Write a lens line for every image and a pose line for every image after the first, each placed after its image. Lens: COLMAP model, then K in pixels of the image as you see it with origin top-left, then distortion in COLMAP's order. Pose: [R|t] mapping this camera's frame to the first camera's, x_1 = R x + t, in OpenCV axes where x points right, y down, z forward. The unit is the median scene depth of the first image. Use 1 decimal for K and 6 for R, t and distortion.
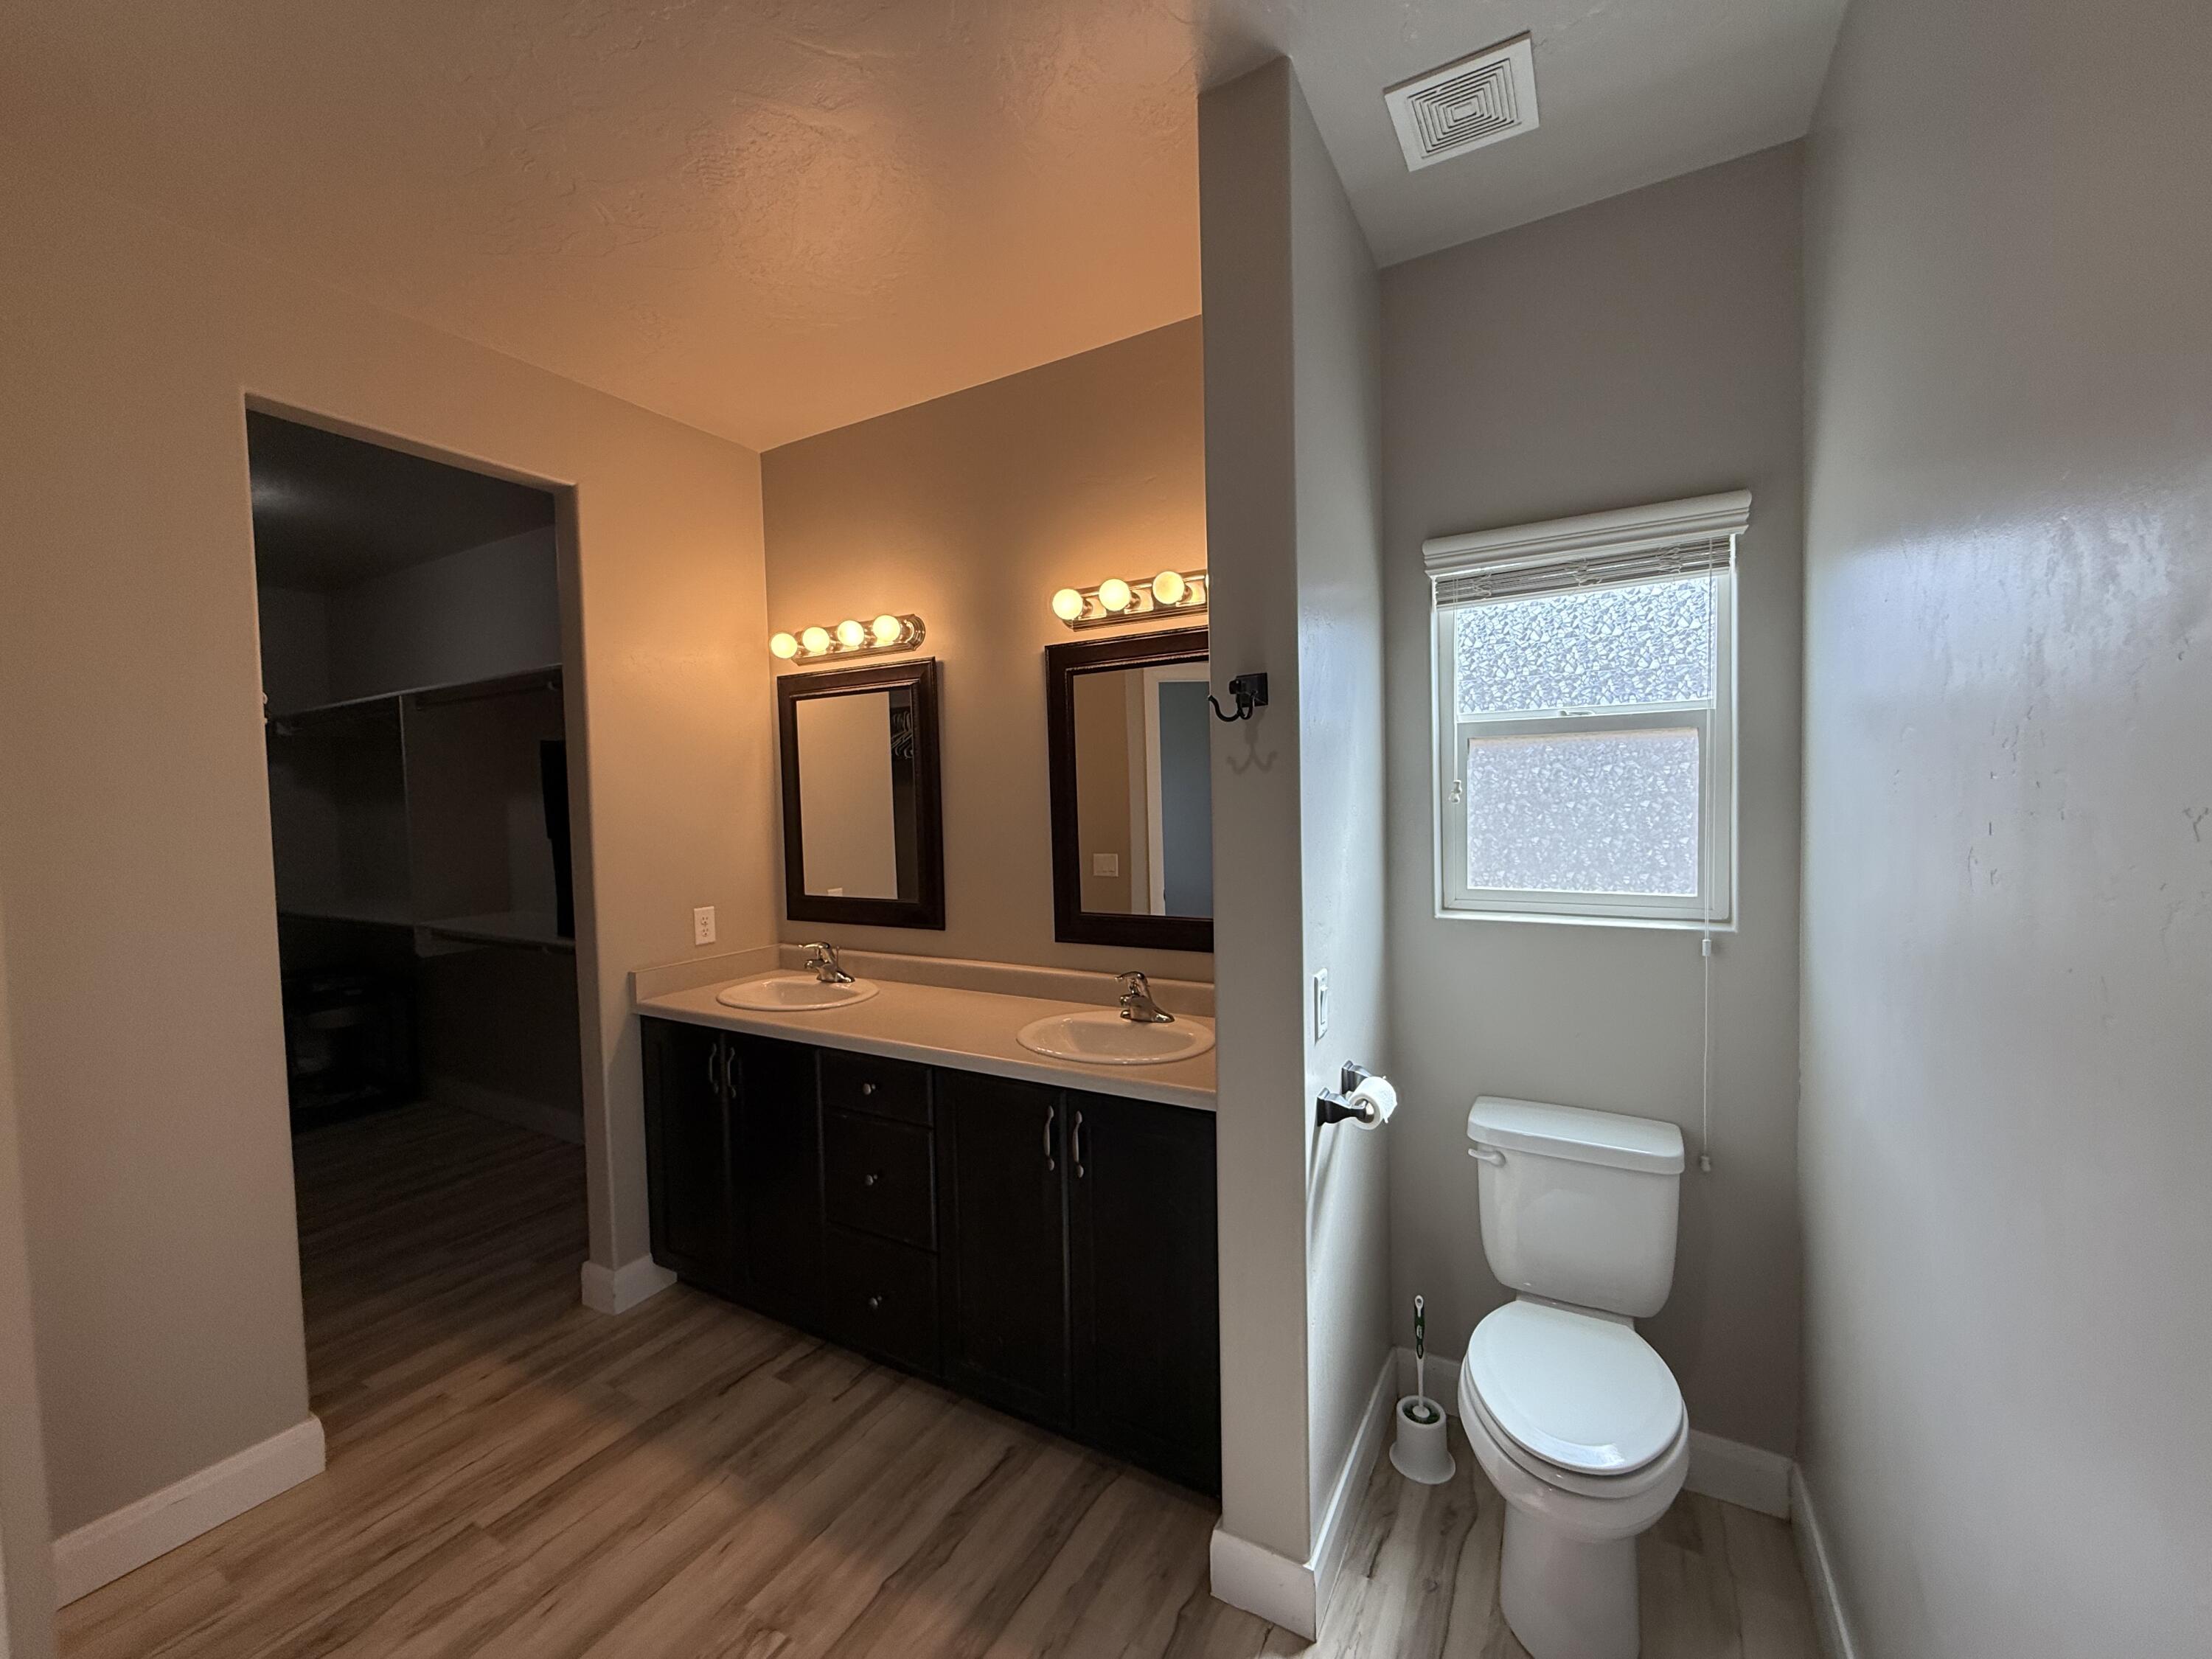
lens RADIAL K [[880.8, 0, 1108.7], [0, 880.8, 829.6], [0, 0, 1]] dist [0.002598, -0.000714]
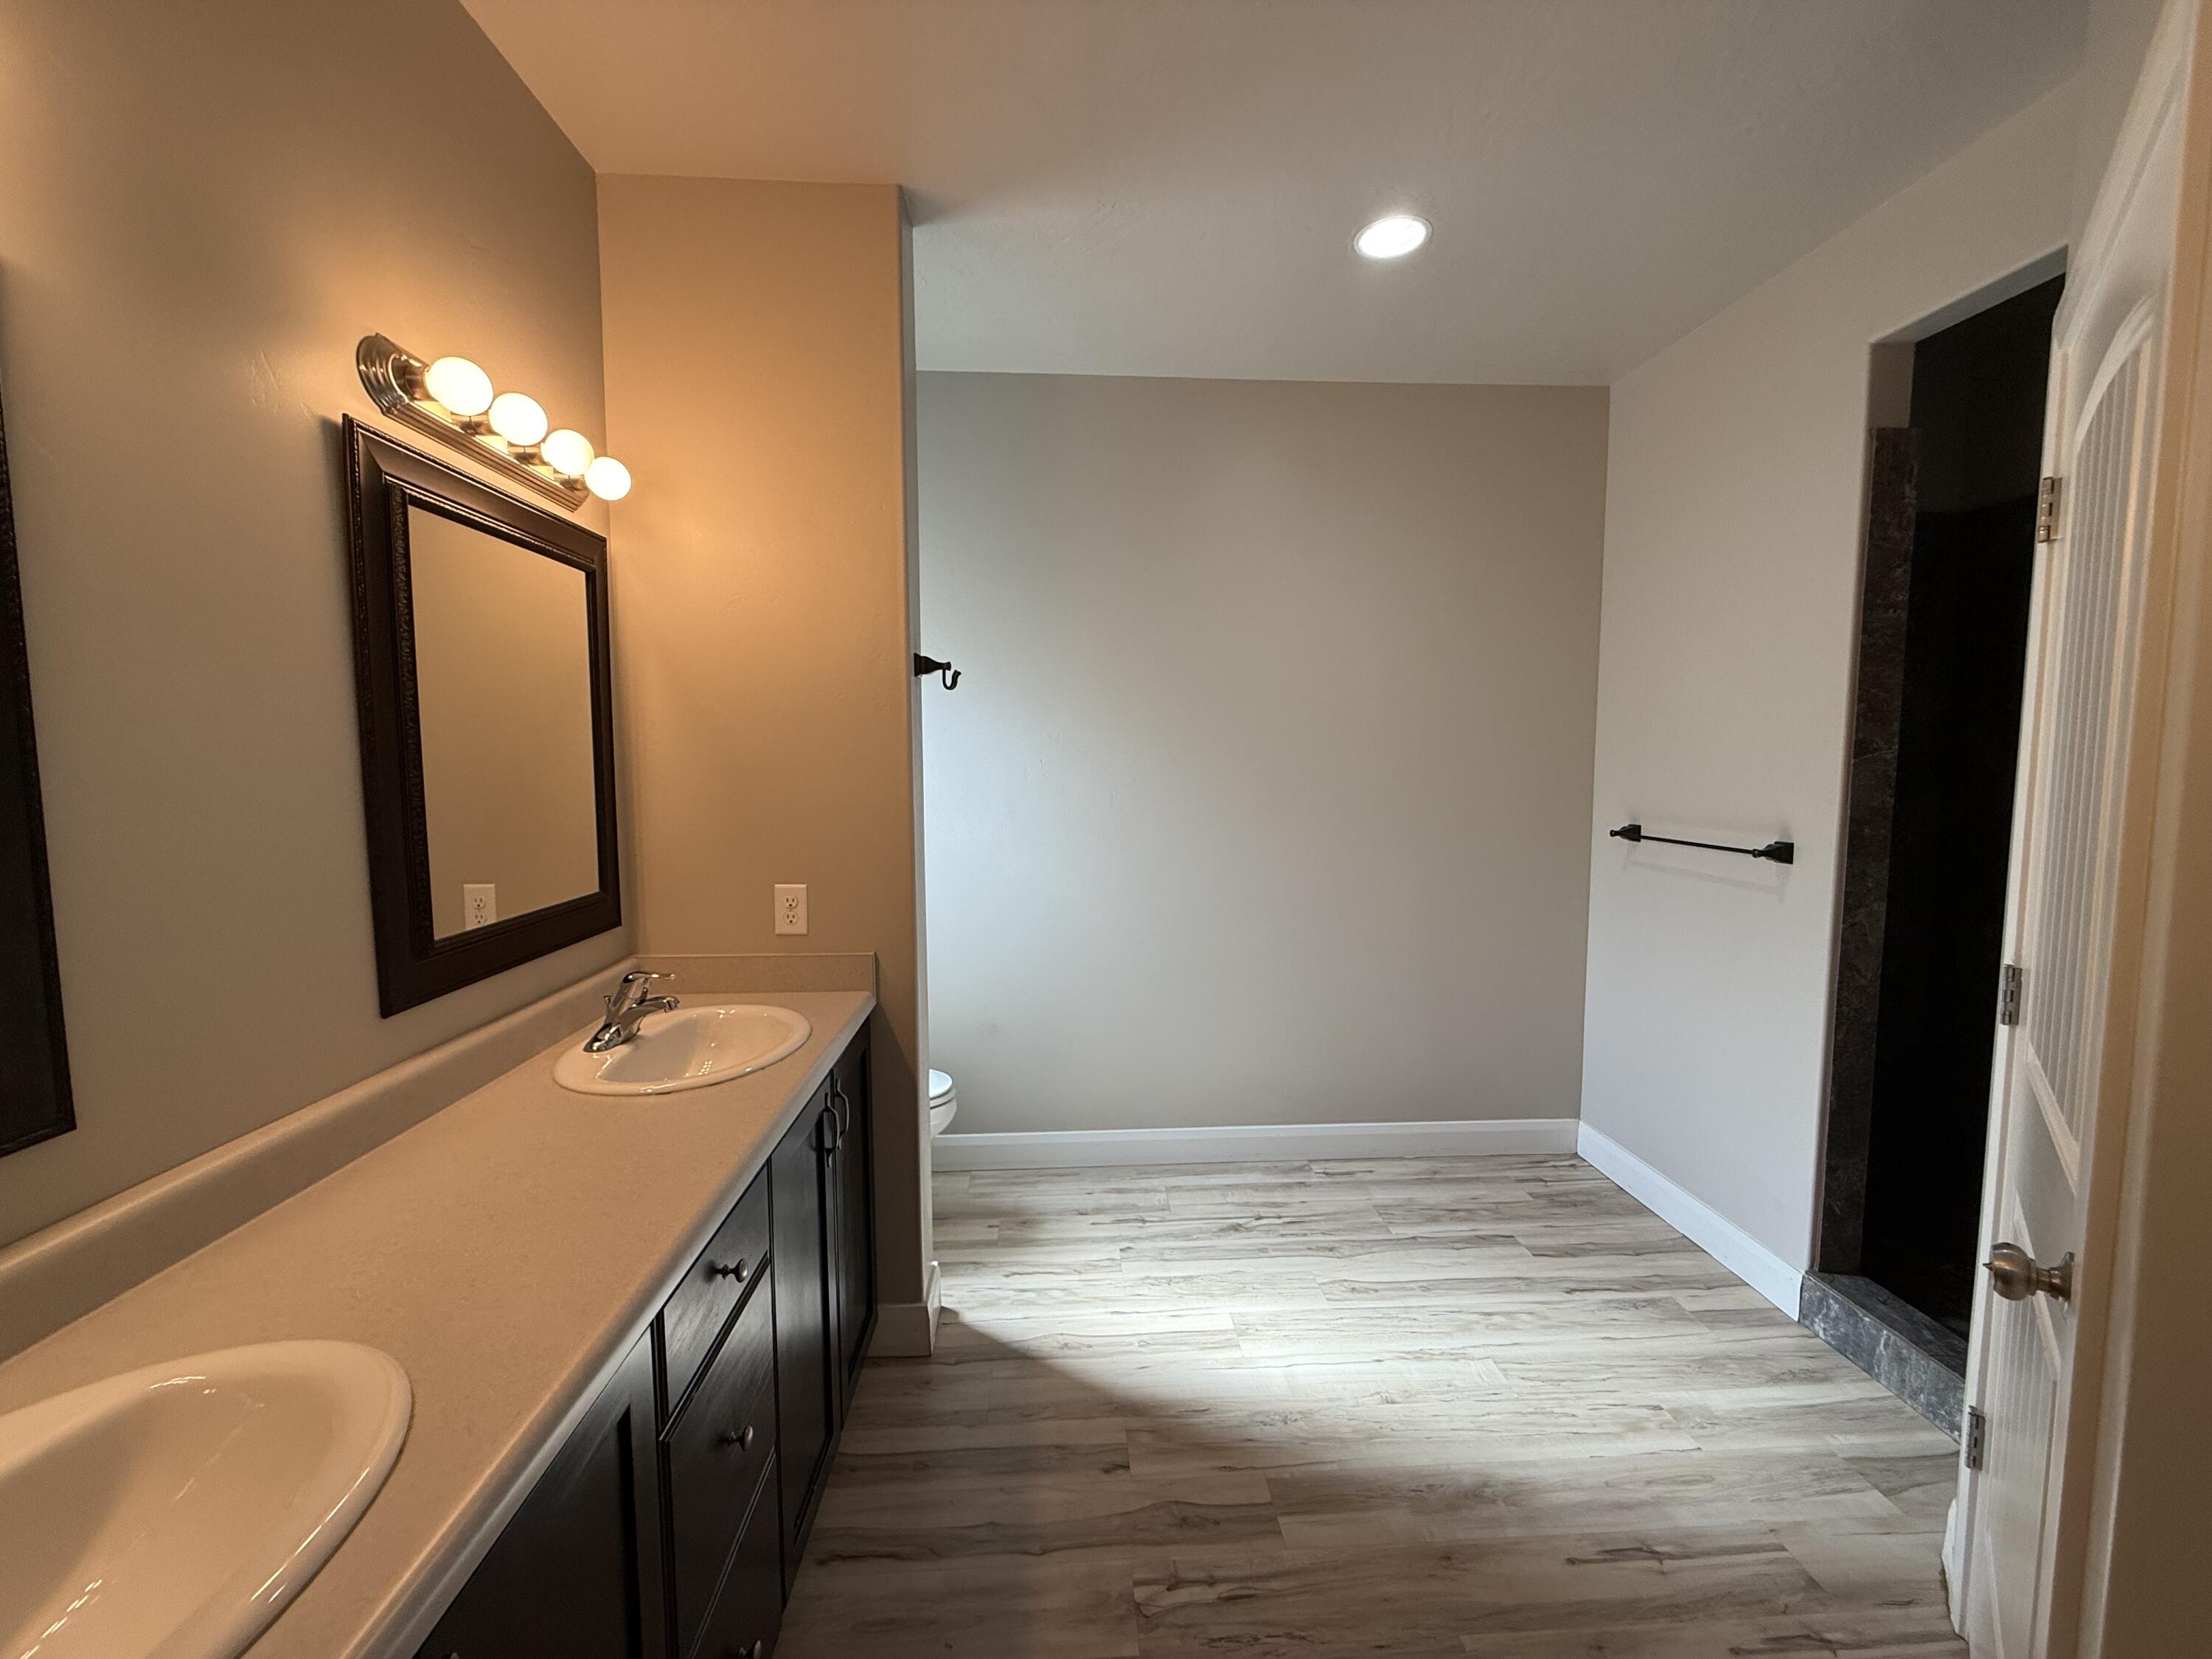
lens RADIAL K [[880.8, 0, 1095.1], [0, 880.8, 833.9], [0, 0, 1]] dist [0.002598, -0.000714]
pose [[-0.530845, -0.043090, 0.846373, -0.890566], [0.053729, 0.994986, 0.084355, 0.002503], [-0.845764, 0.090254, -0.525869, 1.161654]]
